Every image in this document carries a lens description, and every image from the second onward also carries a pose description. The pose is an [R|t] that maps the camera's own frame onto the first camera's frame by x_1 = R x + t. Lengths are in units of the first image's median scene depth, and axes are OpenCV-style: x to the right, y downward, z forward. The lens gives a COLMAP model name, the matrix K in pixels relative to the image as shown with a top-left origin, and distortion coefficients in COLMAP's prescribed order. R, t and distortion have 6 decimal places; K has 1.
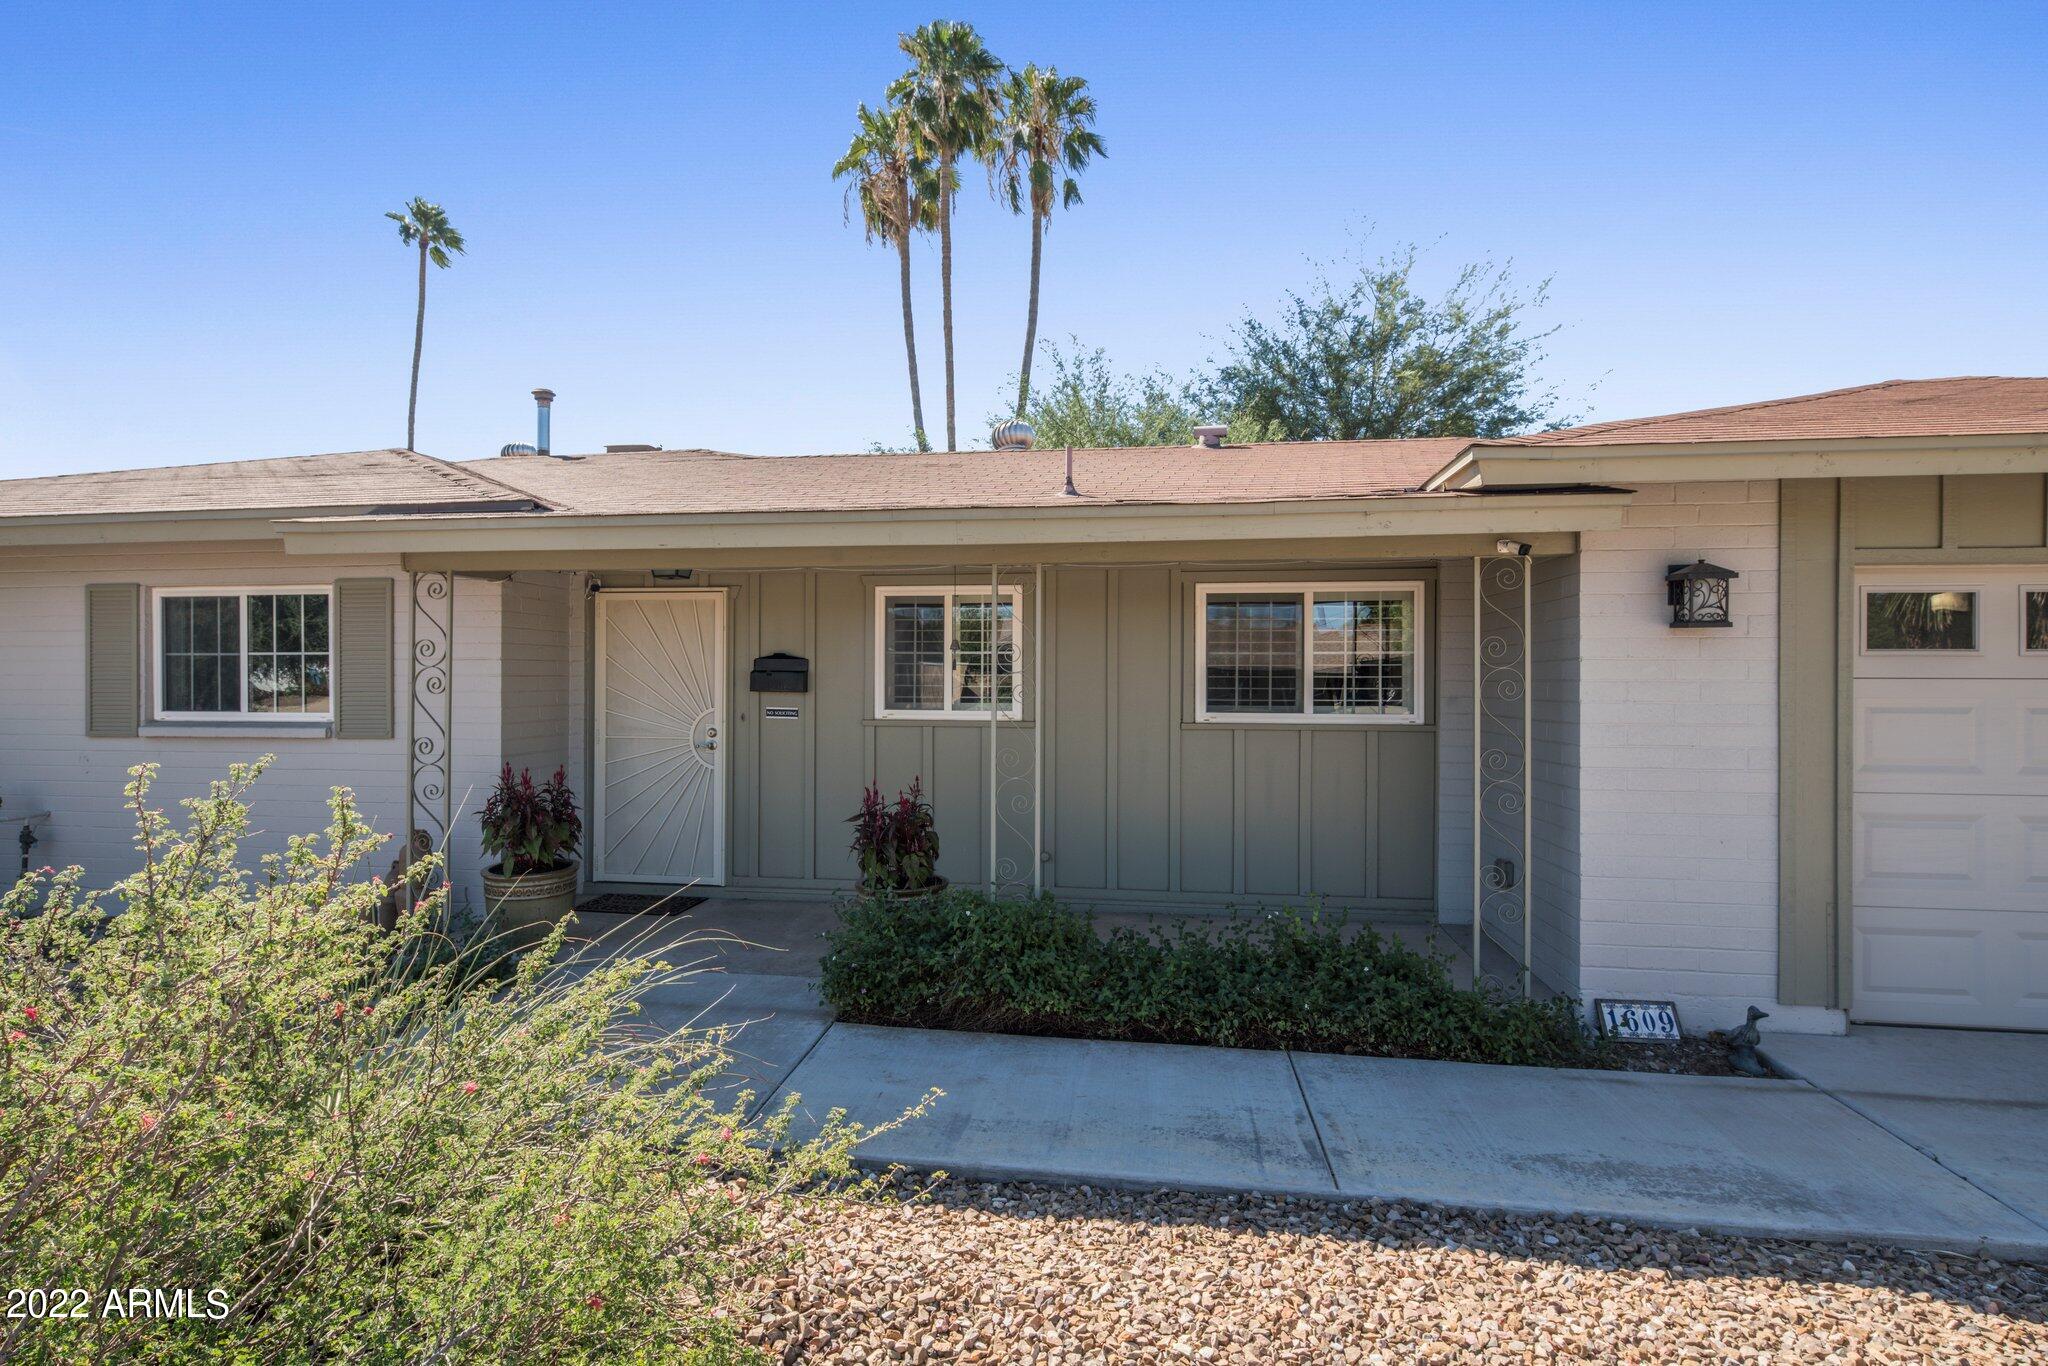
lens RADIAL K [[989.6, 0, 1014.2], [0, 989.6, 662.7], [0, 0, 1]] dist [0.002724, 0.000590]
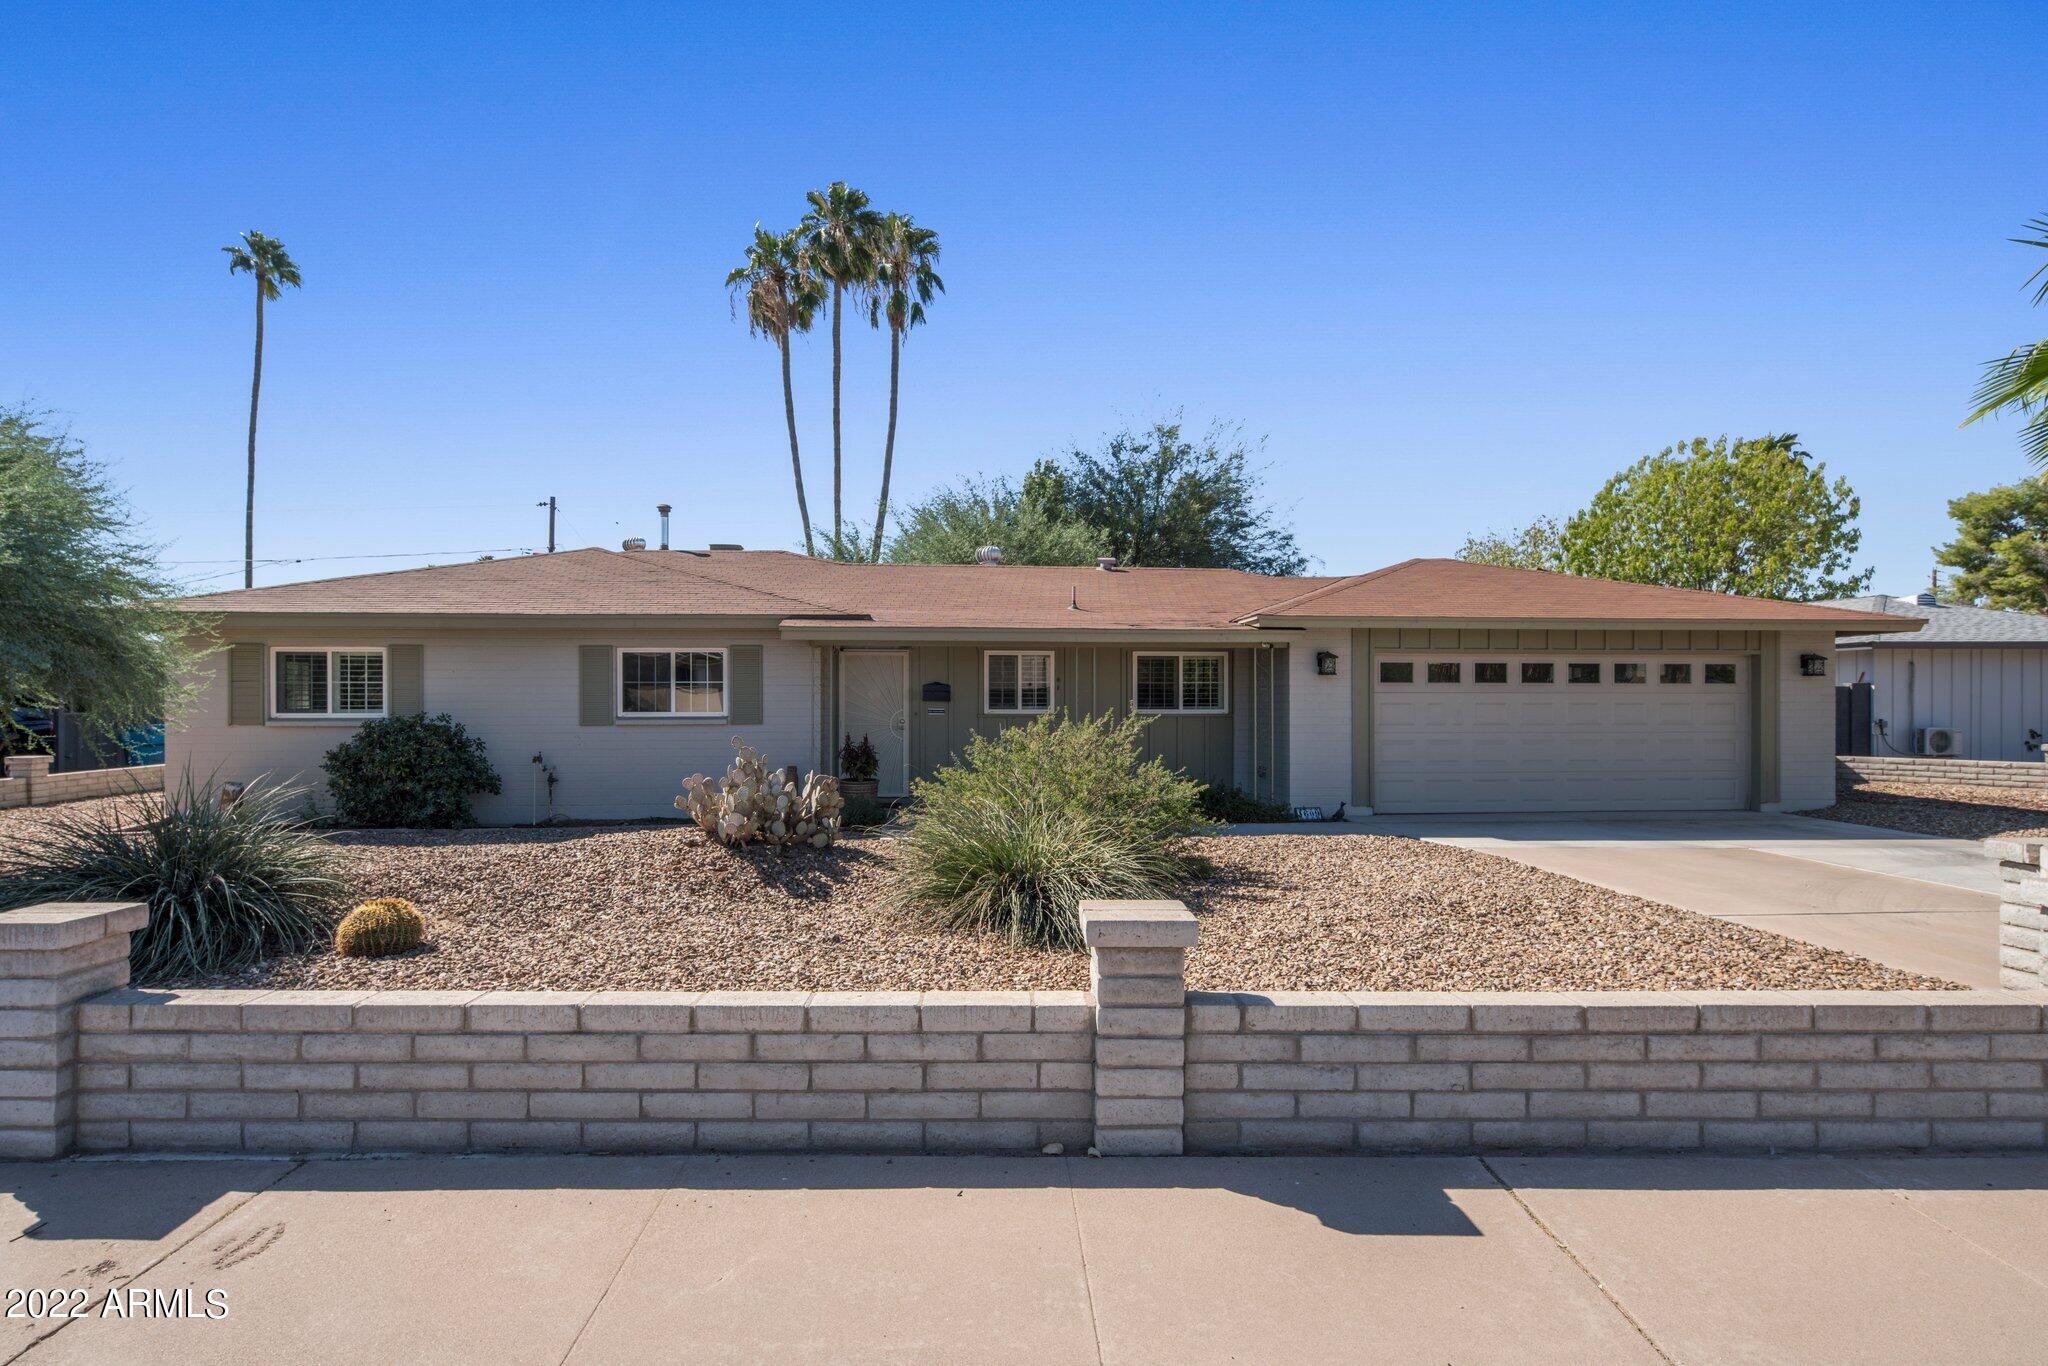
lens RADIAL K [[989.6, 0, 1014.2], [0, 989.6, 662.7], [0, 0, 1]] dist [0.002724, 0.000590]
pose [[0.968549, 0.007033, 0.248725, -0.420418], [-0.000621, 0.999666, -0.025849, 0.001709], [-0.248824, 0.024881, 0.968229, -0.726255]]
